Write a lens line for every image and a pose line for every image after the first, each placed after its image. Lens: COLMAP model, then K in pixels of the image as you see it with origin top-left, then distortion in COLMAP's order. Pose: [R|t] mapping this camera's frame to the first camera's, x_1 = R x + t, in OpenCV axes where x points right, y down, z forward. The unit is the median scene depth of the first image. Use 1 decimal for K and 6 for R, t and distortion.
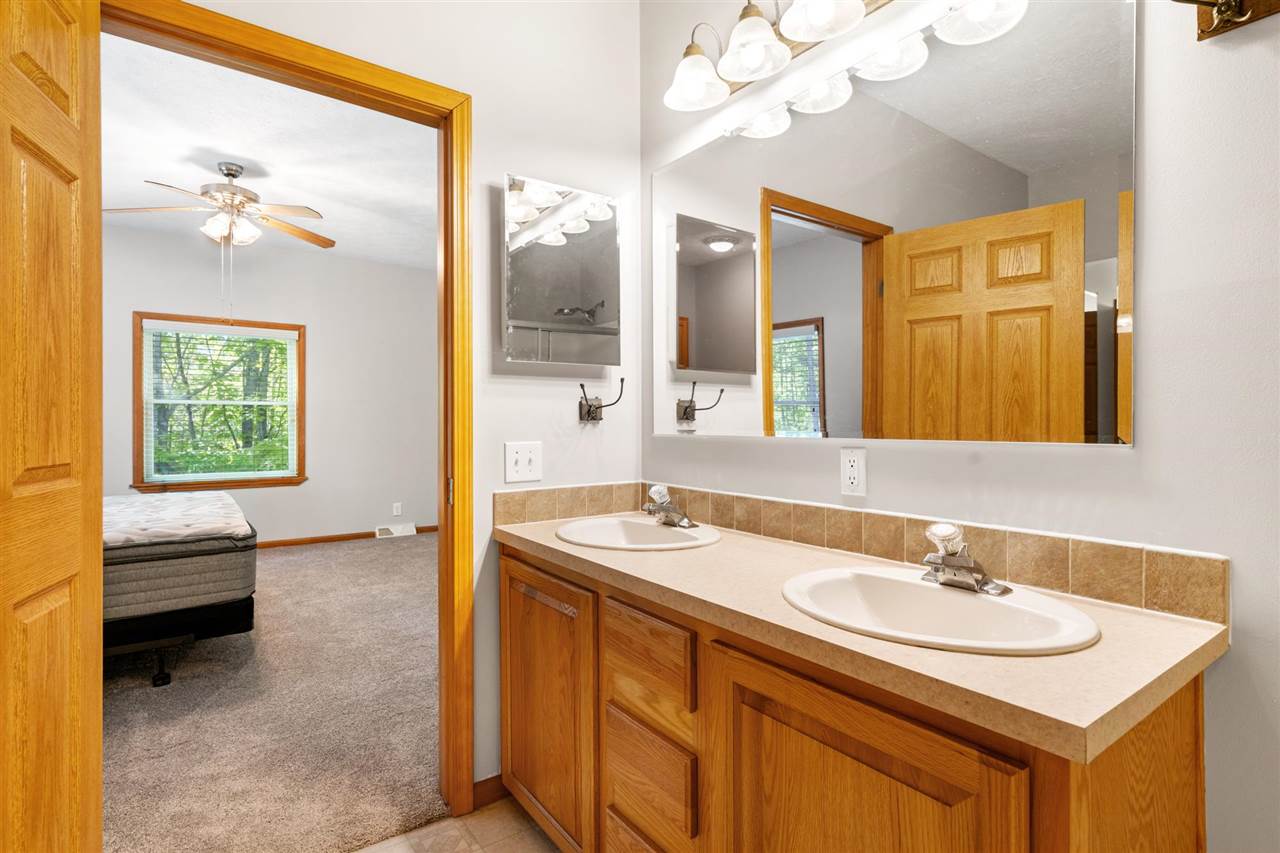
lens RADIAL K [[617.8, 0, 647.5], [0, 617.8, 440.1], [0, 0, 1]] dist [0.002577, 0.000224]
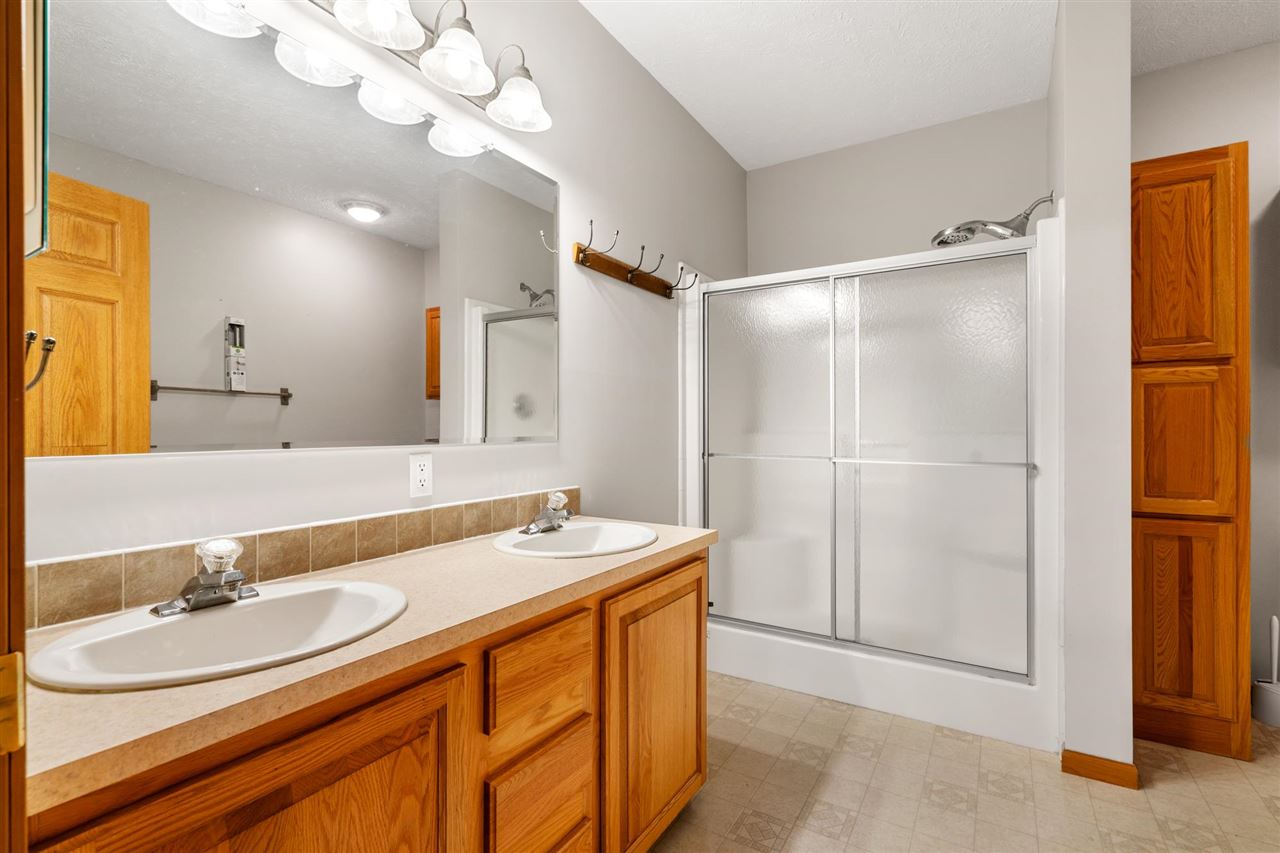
lens RADIAL K [[578.5, 0, 643.4], [0, 578.5, 429.3], [0, 0, 1]] dist [-0.001675, 0.001144]
pose [[-0.364255, -0.010057, 0.931245, -0.777171], [0.019698, 0.999635, 0.018501, -0.042068], [-0.931091, 0.025082, -0.363924, 1.007836]]
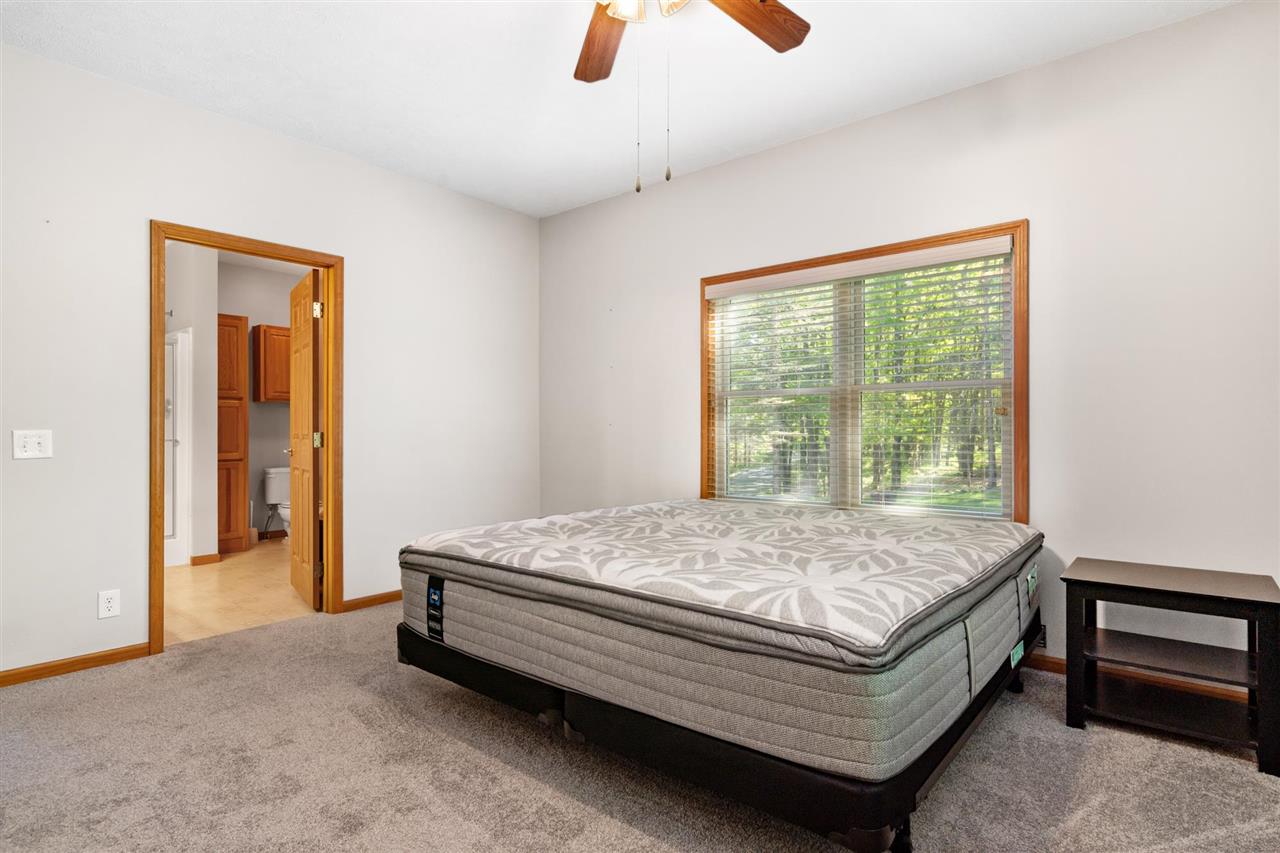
lens RADIAL K [[672.0, 0, 625.7], [0, 672.0, 426.6], [0, 0, 1]] dist [0.056422, 0.000278]
pose [[-0.976255, -0.005246, -0.216560, -1.391132], [-0.008262, 0.999881, 0.013026, -0.055313], [0.216466, 0.014506, -0.976182, 3.791917]]
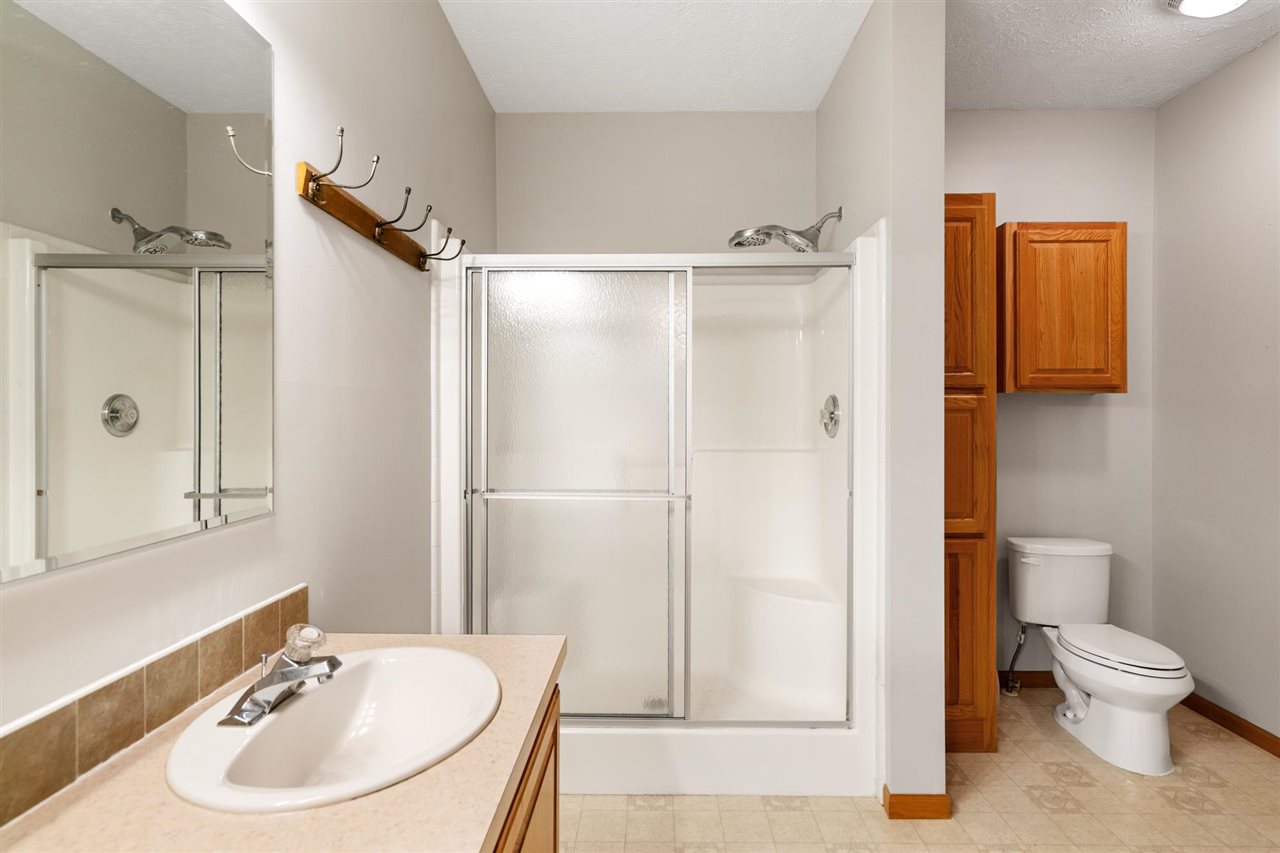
lens RADIAL K [[636.0, 0, 644.4], [0, 636.0, 414.7], [0, 0, 1]] dist [0.003282, 0.001191]
pose [[-0.791377, -0.007839, 0.611279, -0.332468], [0.010091, 0.999614, 0.025884, -0.137644], [-0.611246, 0.026652, -0.790992, 1.057515]]
